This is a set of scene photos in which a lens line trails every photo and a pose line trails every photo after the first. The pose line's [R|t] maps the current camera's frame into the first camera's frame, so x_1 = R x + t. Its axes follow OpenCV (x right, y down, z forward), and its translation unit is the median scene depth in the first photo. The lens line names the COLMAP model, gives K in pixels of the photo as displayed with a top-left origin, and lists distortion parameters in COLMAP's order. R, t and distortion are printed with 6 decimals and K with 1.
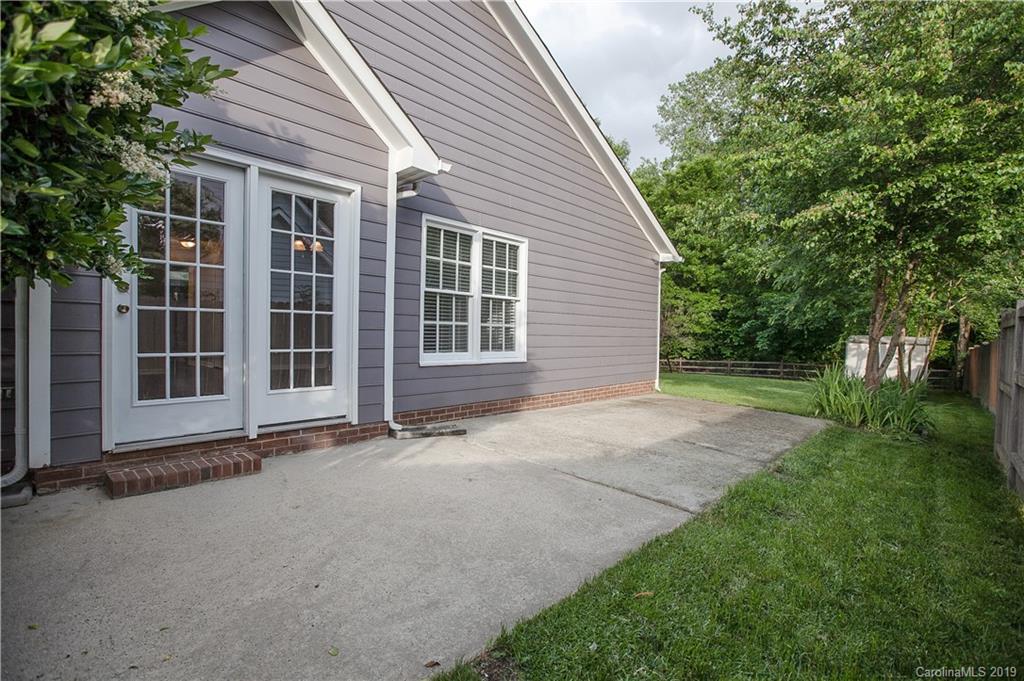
lens RADIAL K [[472.9, 0, 511.5], [0, 472.9, 345.1], [0, 0, 1]] dist [-0.059254, 0.020140]
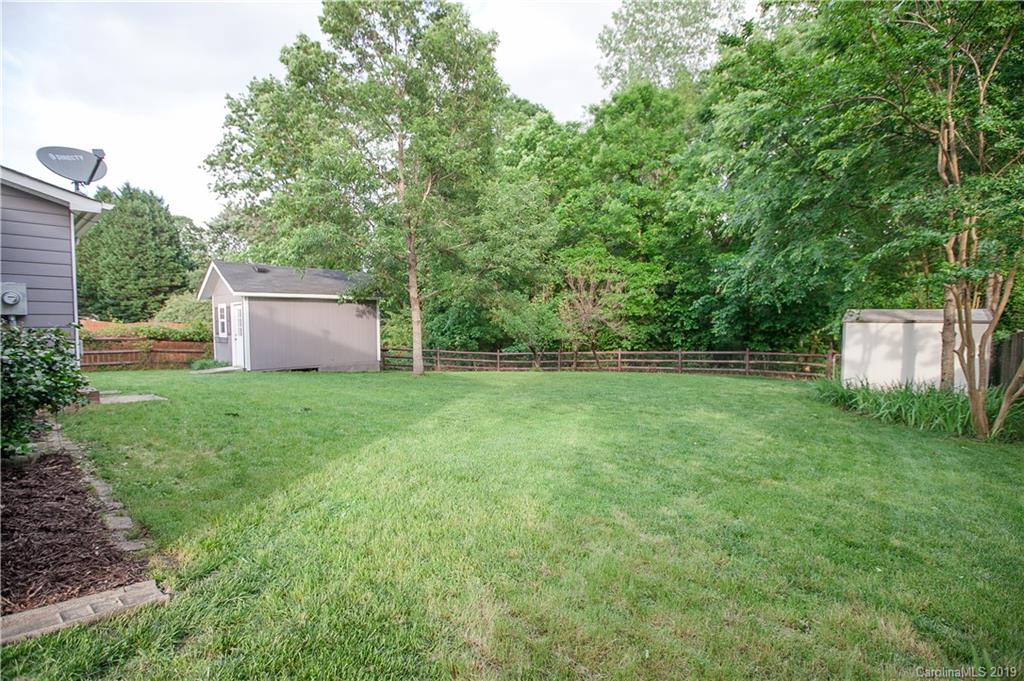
lens RADIAL K [[472.9, 0, 511.5], [0, 472.9, 345.1], [0, 0, 1]] dist [-0.059254, 0.020140]
pose [[0.999076, -0.031238, 0.029523, 0.173102], [0.030723, 0.999371, 0.017731, 0.002103], [-0.030059, -0.016808, 0.999407, 0.252049]]
